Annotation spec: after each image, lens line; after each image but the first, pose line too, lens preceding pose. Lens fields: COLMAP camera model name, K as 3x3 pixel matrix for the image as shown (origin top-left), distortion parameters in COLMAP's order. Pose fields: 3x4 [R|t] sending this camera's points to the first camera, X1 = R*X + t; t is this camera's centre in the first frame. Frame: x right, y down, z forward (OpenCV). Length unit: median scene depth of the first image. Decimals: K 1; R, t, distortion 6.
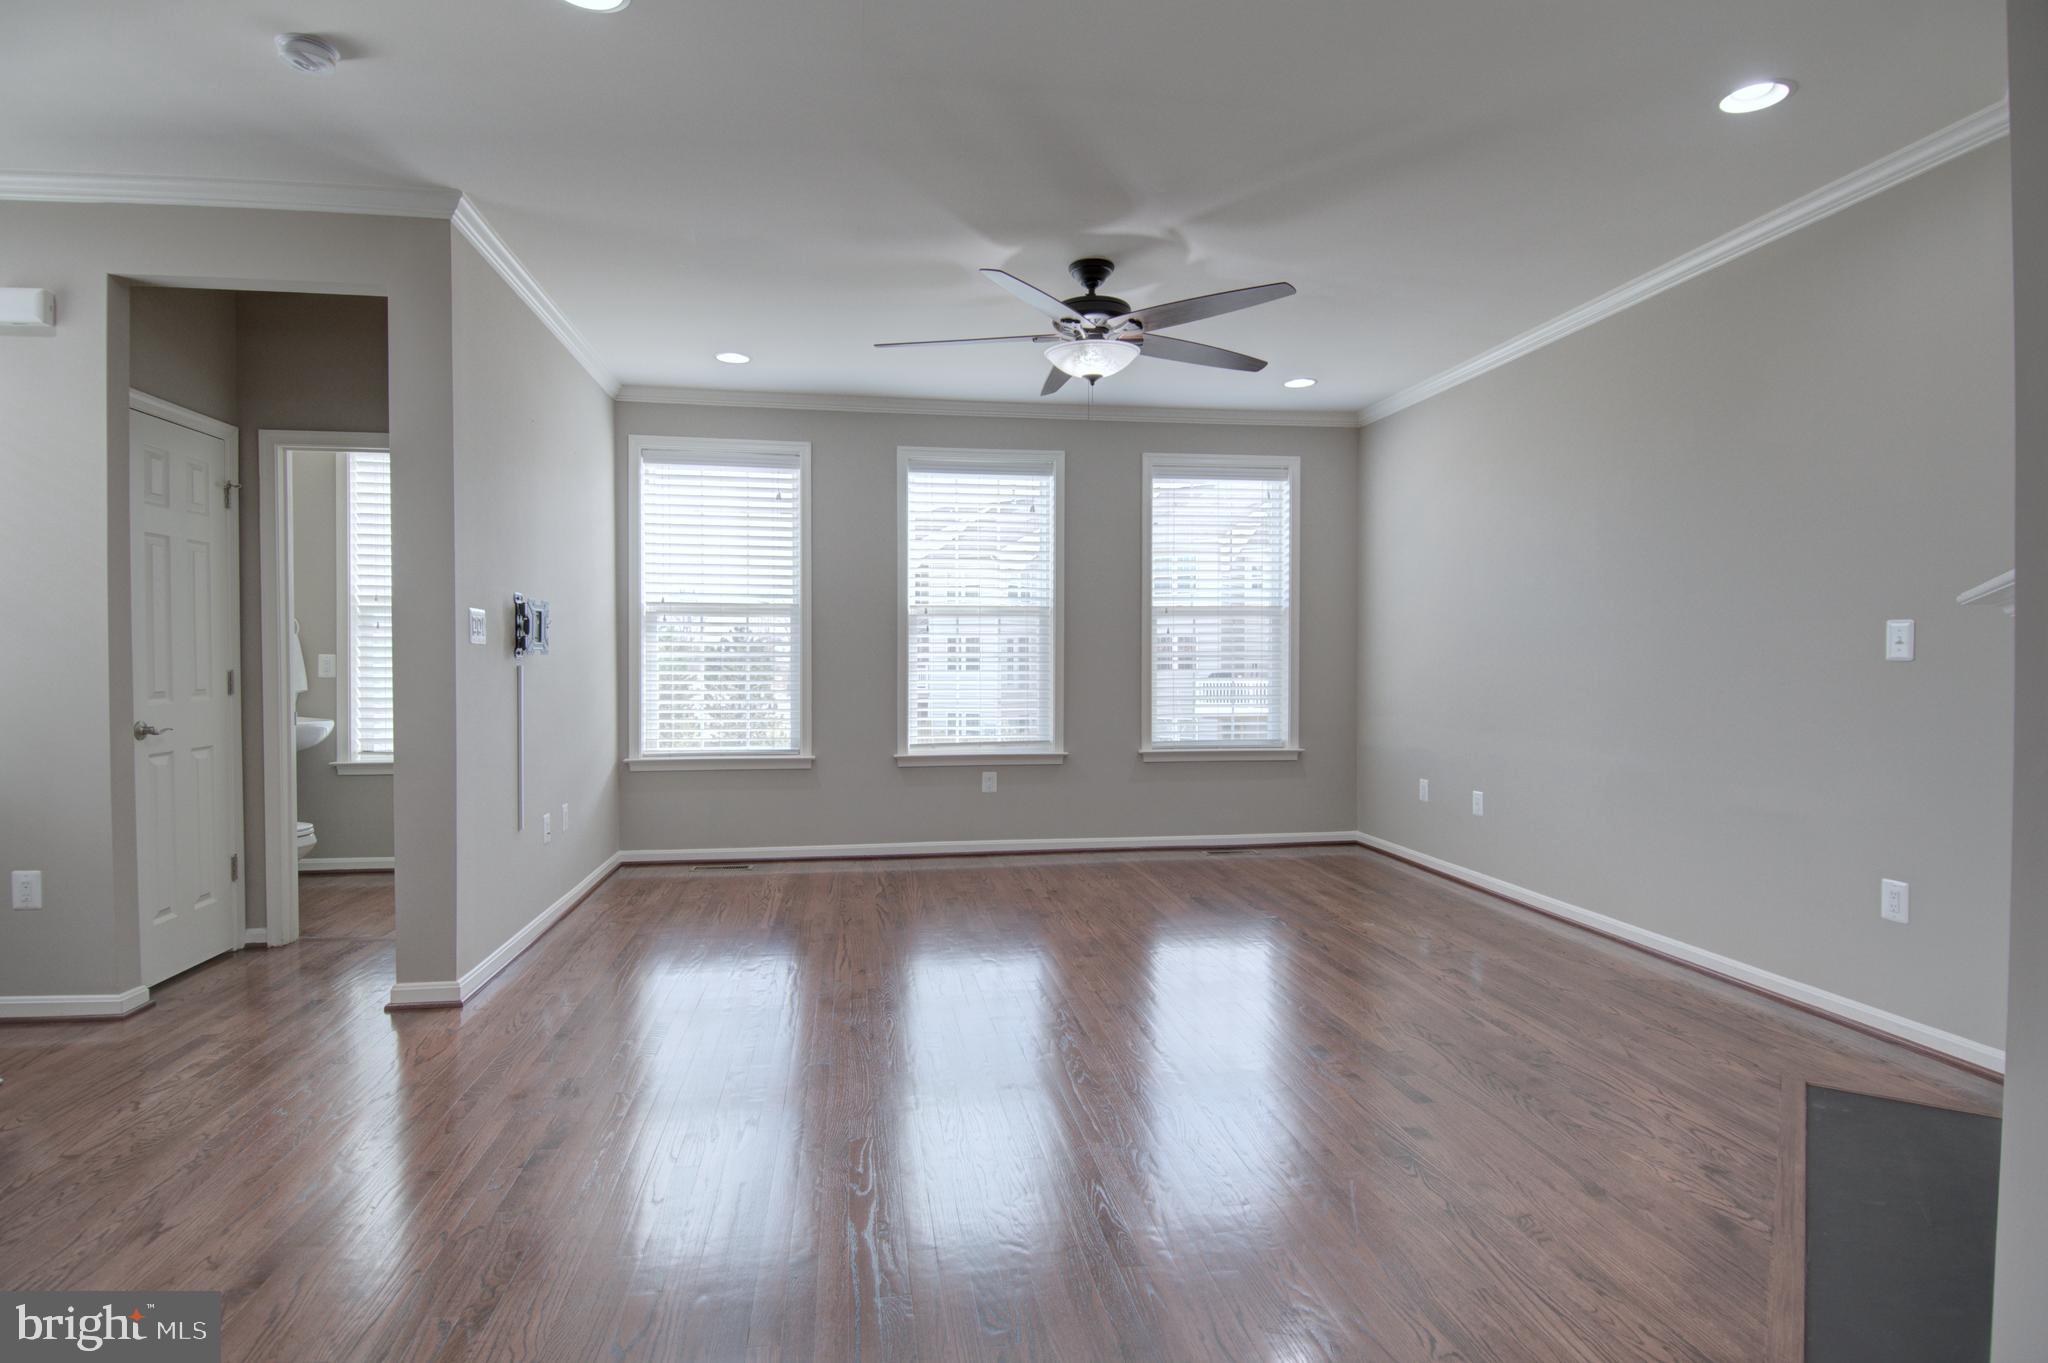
lens RADIAL K [[1050.4, 0, 1024.0], [0, 1050.4, 681.5], [0, 0, 1]] dist [0.062608, -0.062645]
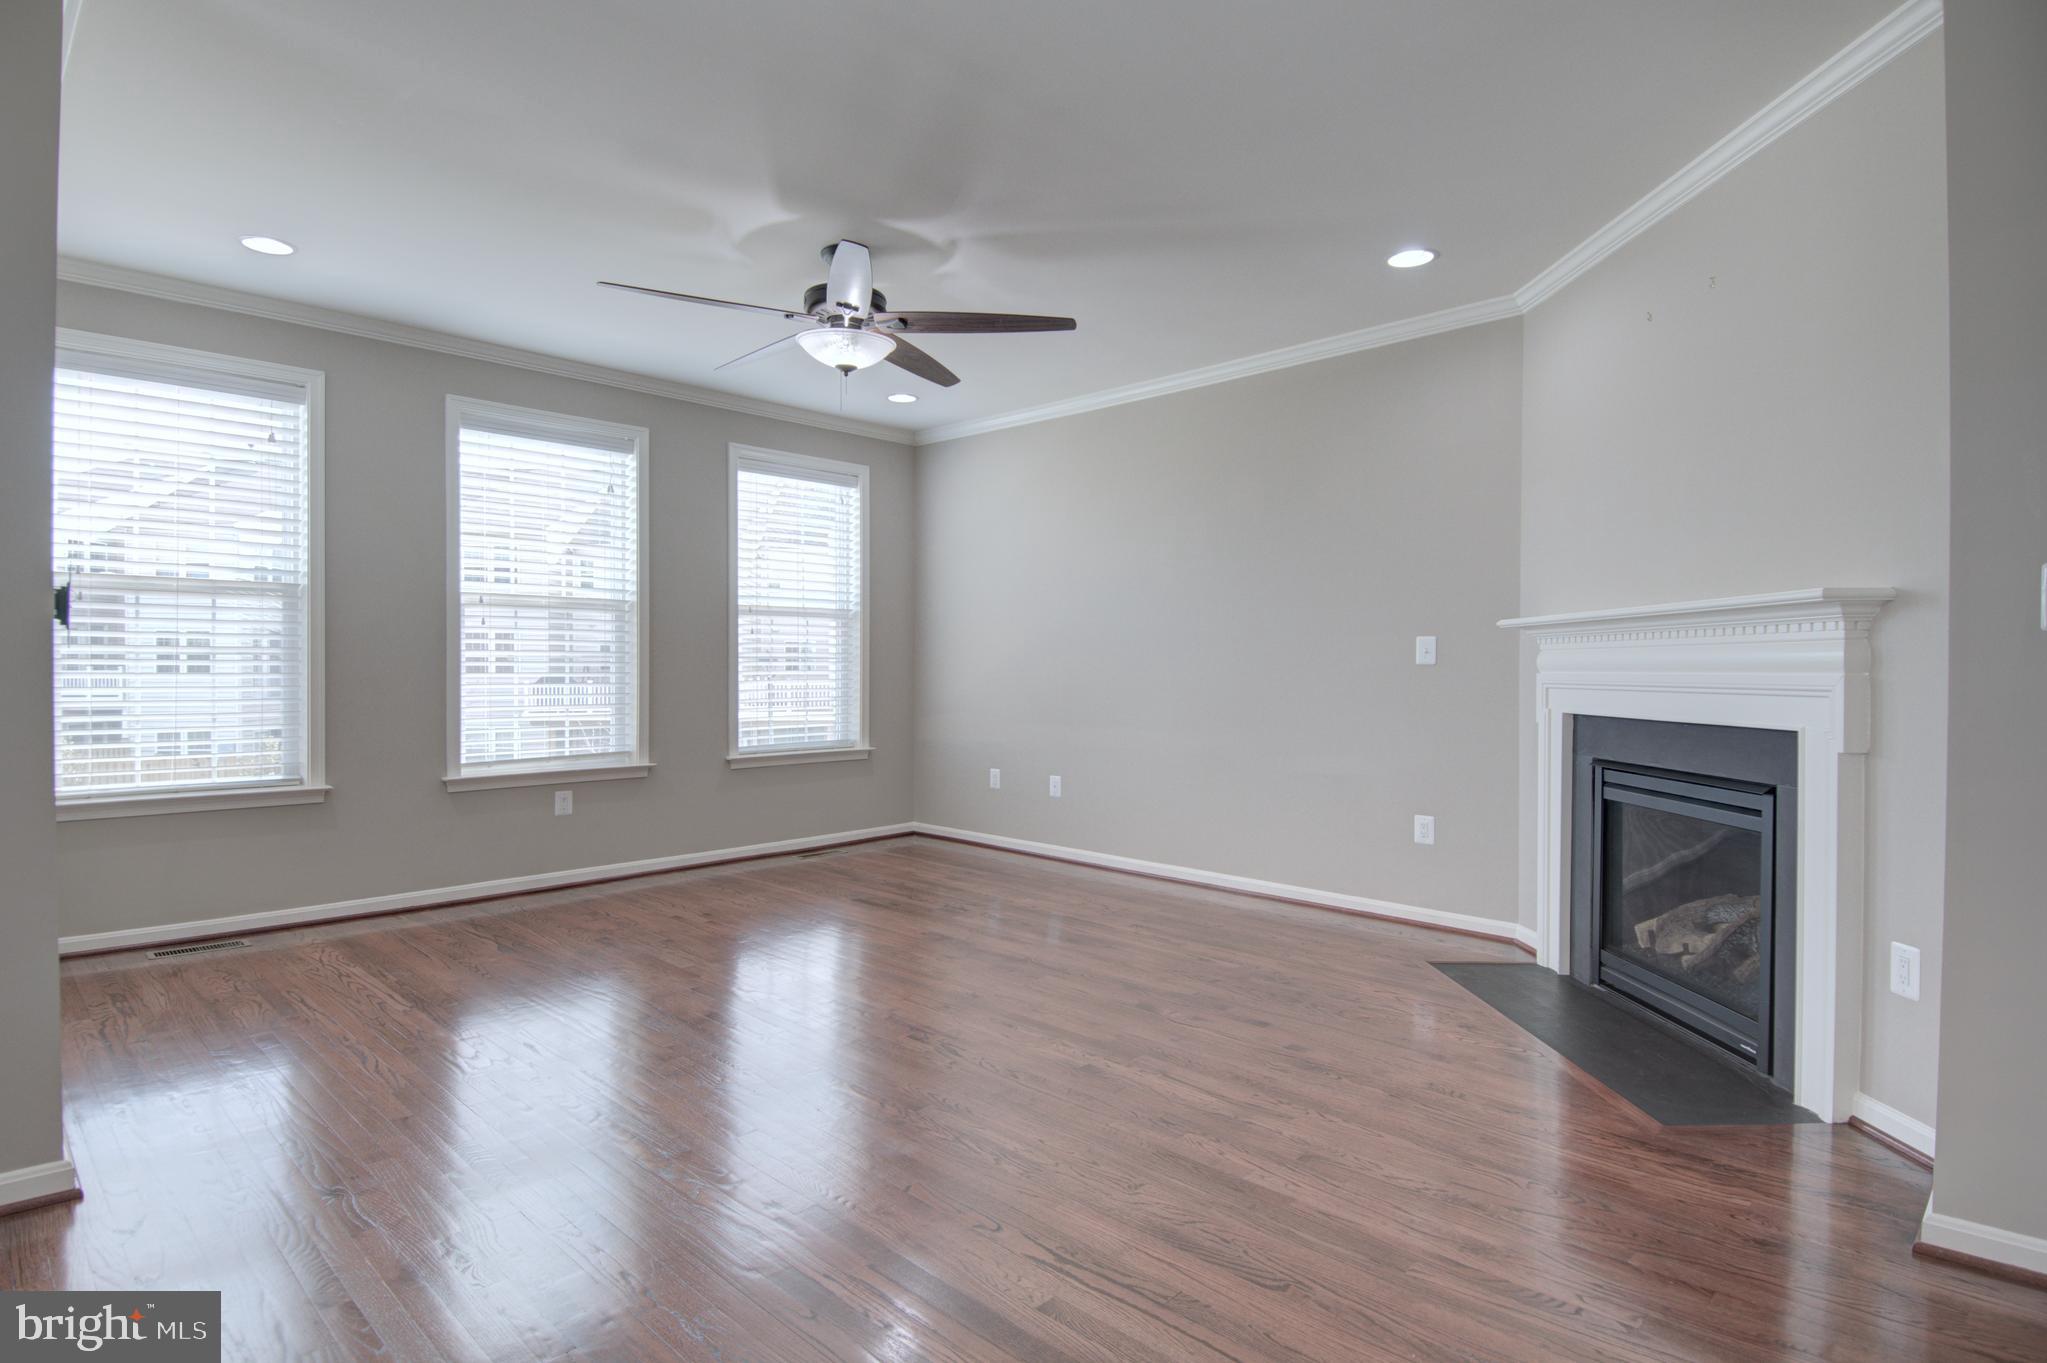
lens RADIAL K [[1049.9, 0, 1023.5], [0, 1049.9, 681.5], [0, 0, 1]] dist [0.062608, -0.062645]
pose [[0.802526, -0.006067, 0.596586, -0.244244], [0.007375, 0.999973, 0.000248, -0.000448], [-0.596571, 0.004201, 0.802549, 0.083005]]
